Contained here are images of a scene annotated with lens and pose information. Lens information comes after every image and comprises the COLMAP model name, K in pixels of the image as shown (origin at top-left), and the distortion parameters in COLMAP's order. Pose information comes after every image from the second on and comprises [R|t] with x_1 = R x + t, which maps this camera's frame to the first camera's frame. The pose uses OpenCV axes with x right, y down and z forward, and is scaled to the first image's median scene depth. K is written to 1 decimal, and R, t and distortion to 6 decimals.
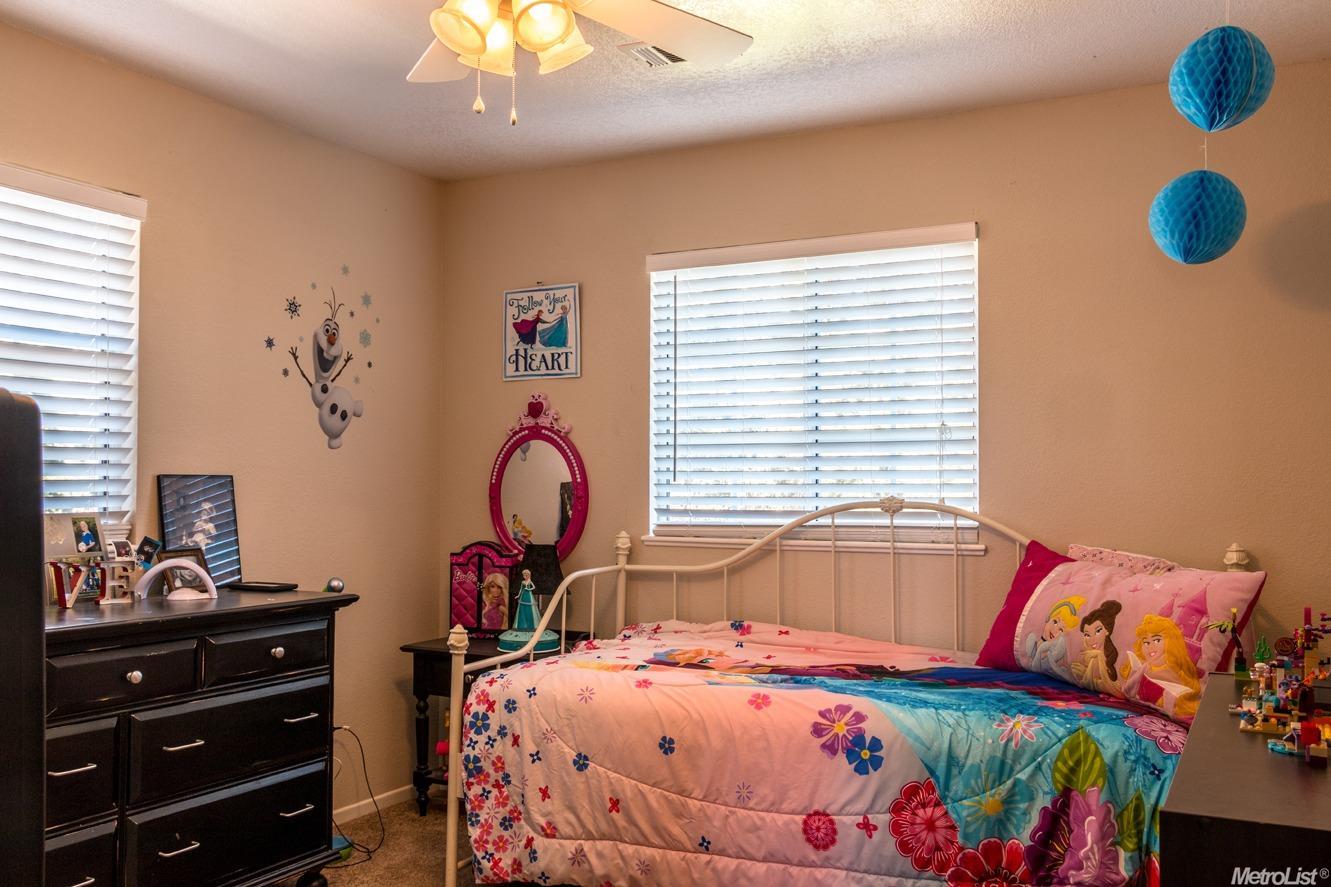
lens RADIAL K [[1176.1, 0, 661.7], [0, 1176.1, 465.2], [0, 0, 1]] dist [-0.014468, 0.003675]
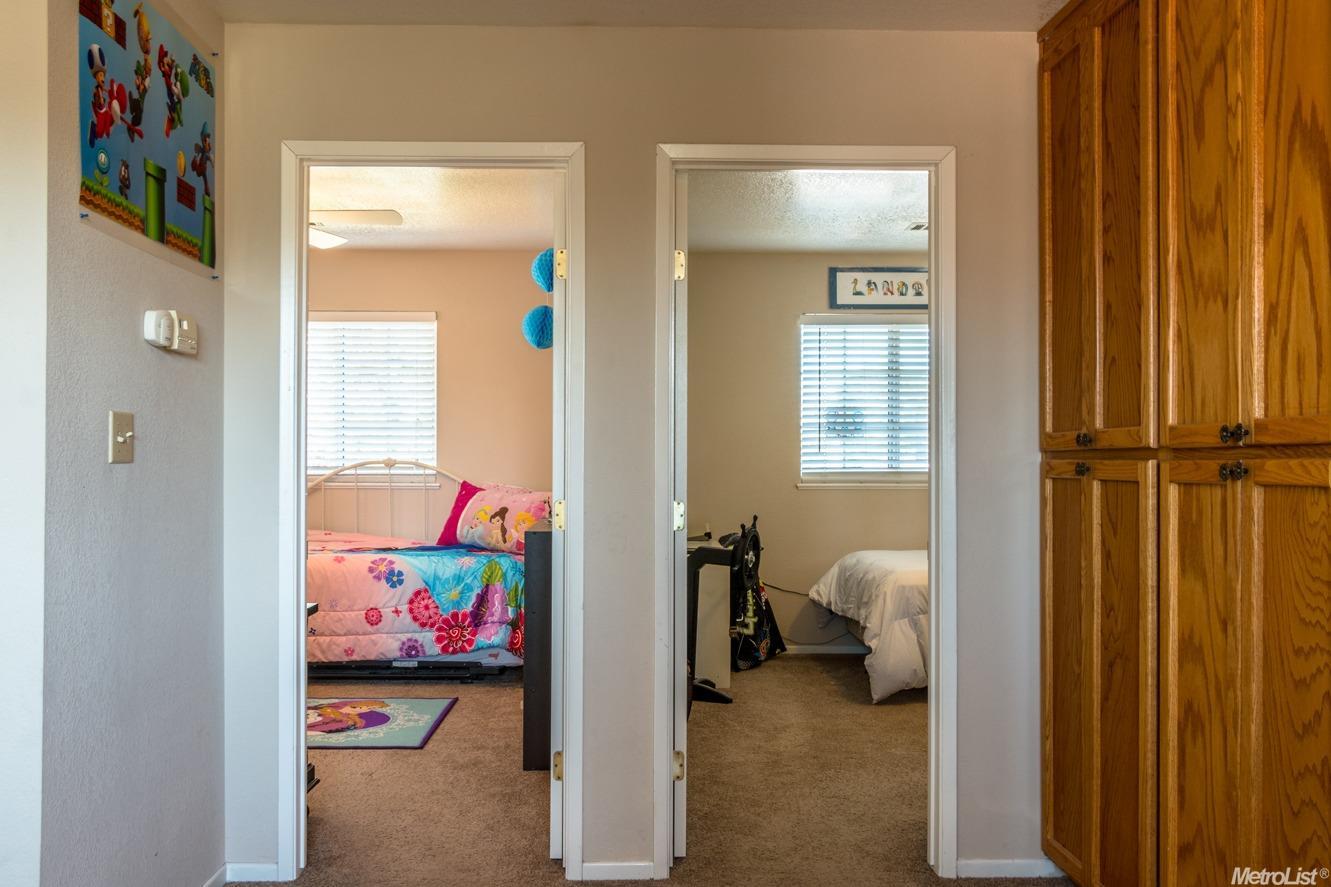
lens RADIAL K [[1176.1, 0, 661.7], [0, 1176.1, 465.2], [0, 0, 1]] dist [-0.014468, 0.003675]
pose [[0.870451, -0.004108, 0.492239, -0.434162], [-0.009027, 0.999664, 0.024304, -0.013300], [-0.492173, -0.025599, 0.870121, -1.033973]]
